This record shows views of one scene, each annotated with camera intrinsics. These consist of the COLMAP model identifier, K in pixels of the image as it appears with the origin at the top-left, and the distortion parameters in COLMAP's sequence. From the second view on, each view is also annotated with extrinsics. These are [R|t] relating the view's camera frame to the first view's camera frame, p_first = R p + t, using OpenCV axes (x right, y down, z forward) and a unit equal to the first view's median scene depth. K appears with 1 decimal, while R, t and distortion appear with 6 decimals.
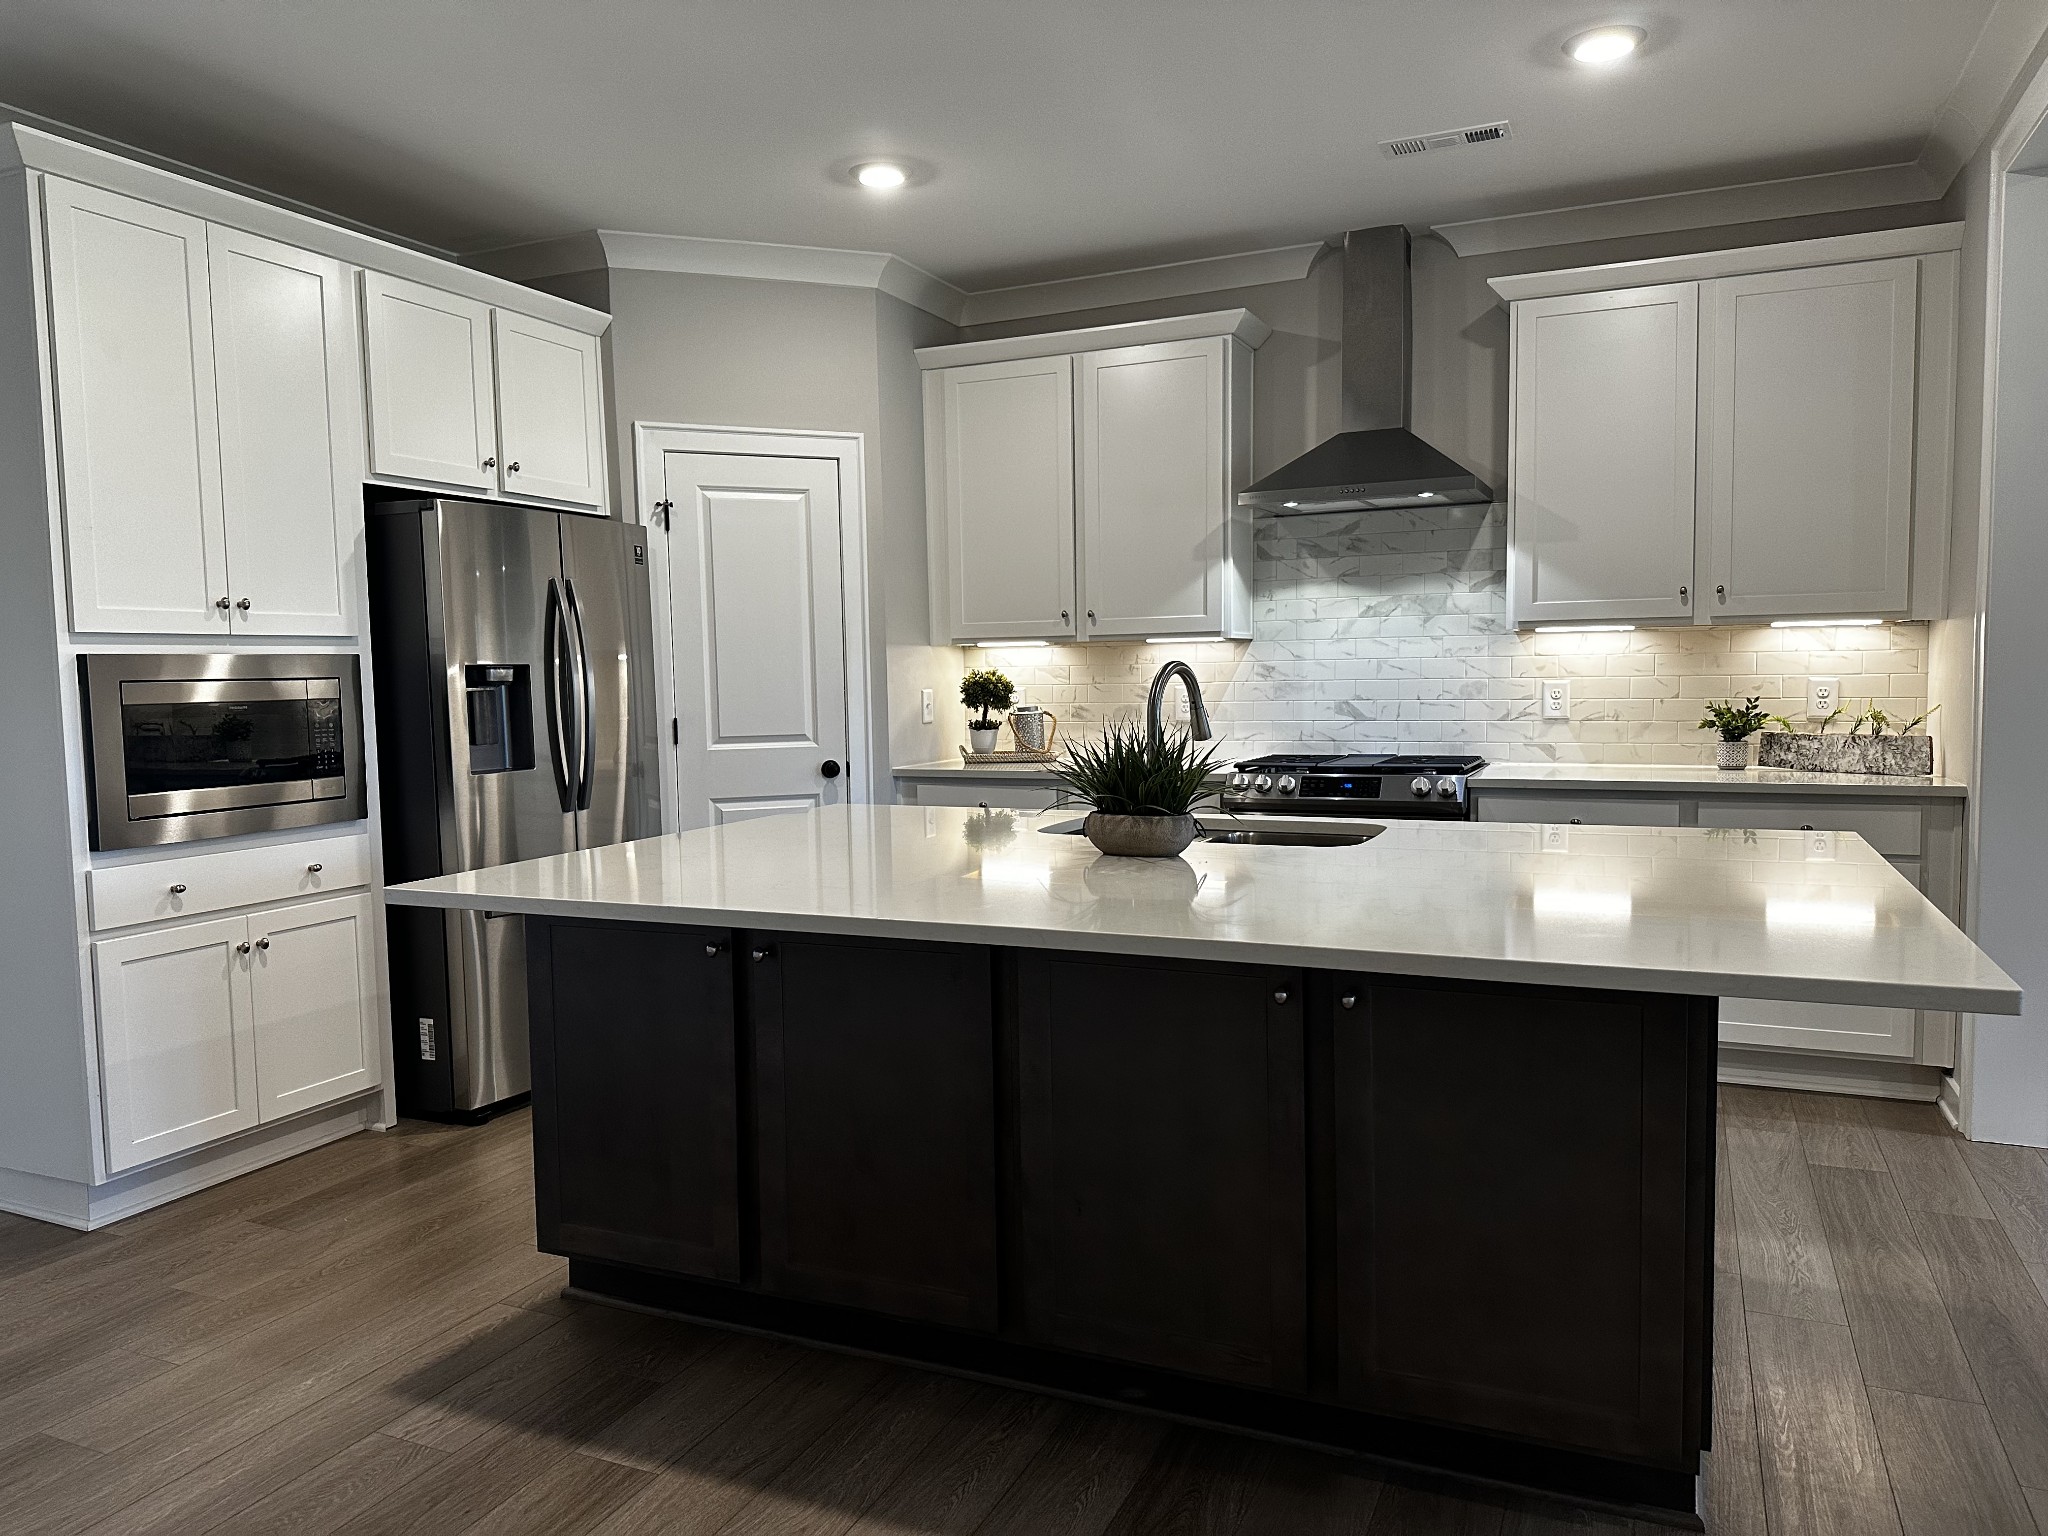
lens RADIAL K [[1461.4, 0, 1018.8], [0, 1461.4, 763.1], [0, 0, 1]] dist [0.051677, -0.054099]
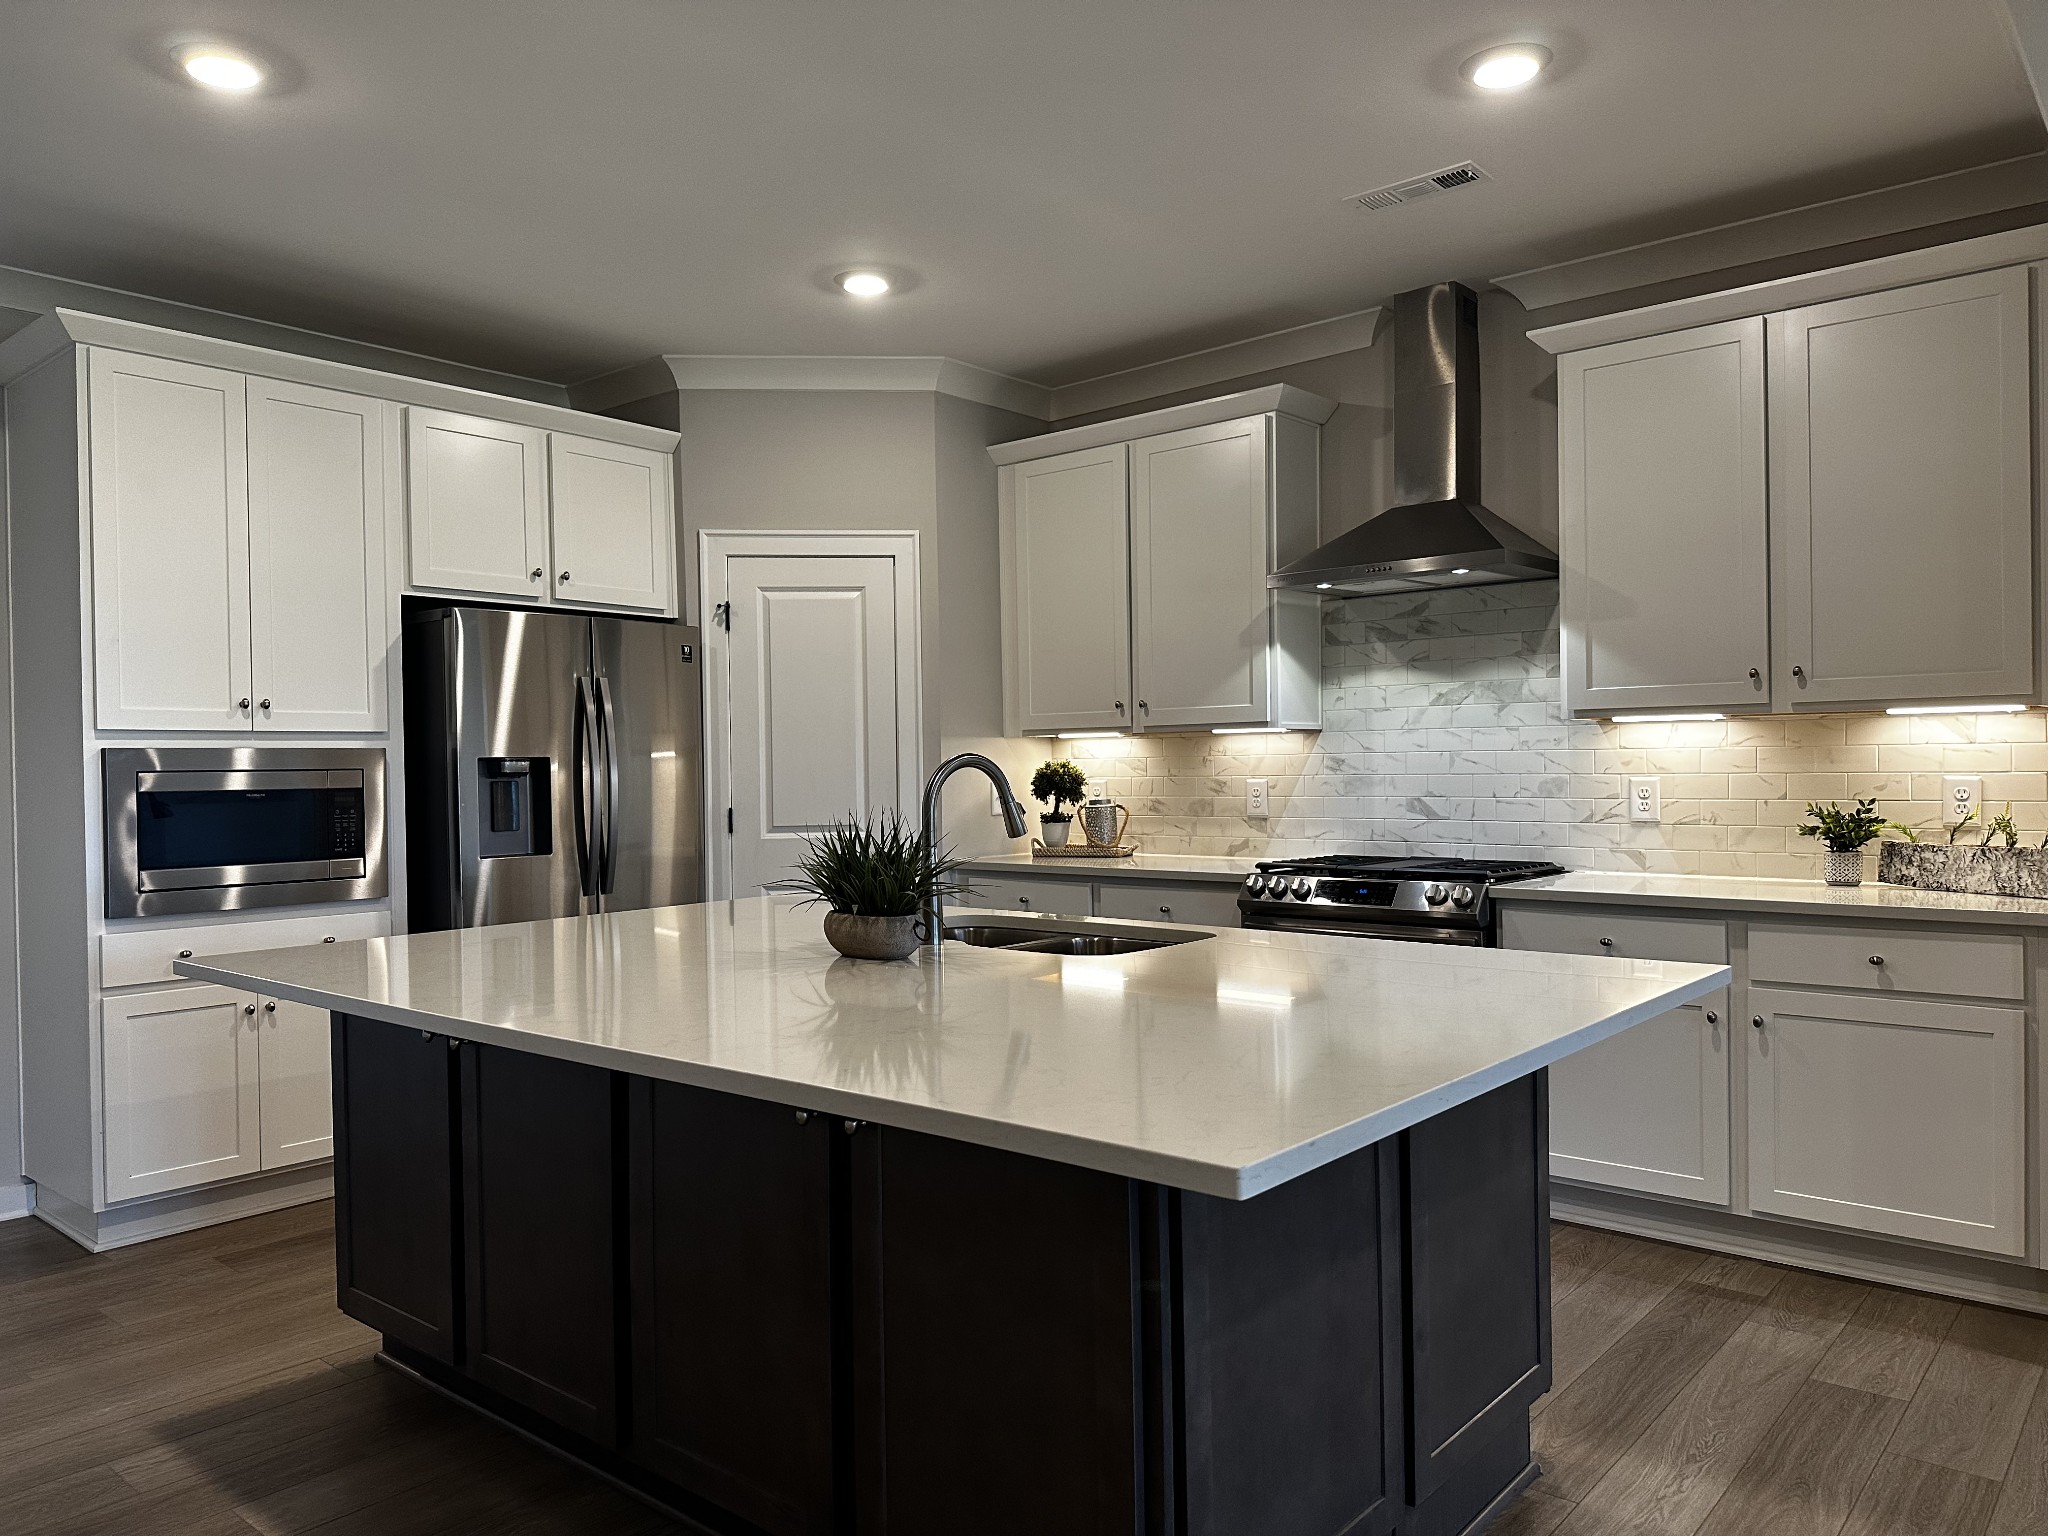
lens RADIAL K [[1461.4, 0, 1018.0], [0, 1461.4, 758.2], [0, 0, 1]] dist [0.051677, -0.054099]
pose [[0.957503, 0.002049, -0.288415, 0.294035], [-0.020748, 0.997873, -0.061793, -0.006542], [0.287675, 0.065152, 0.955510, 0.068449]]
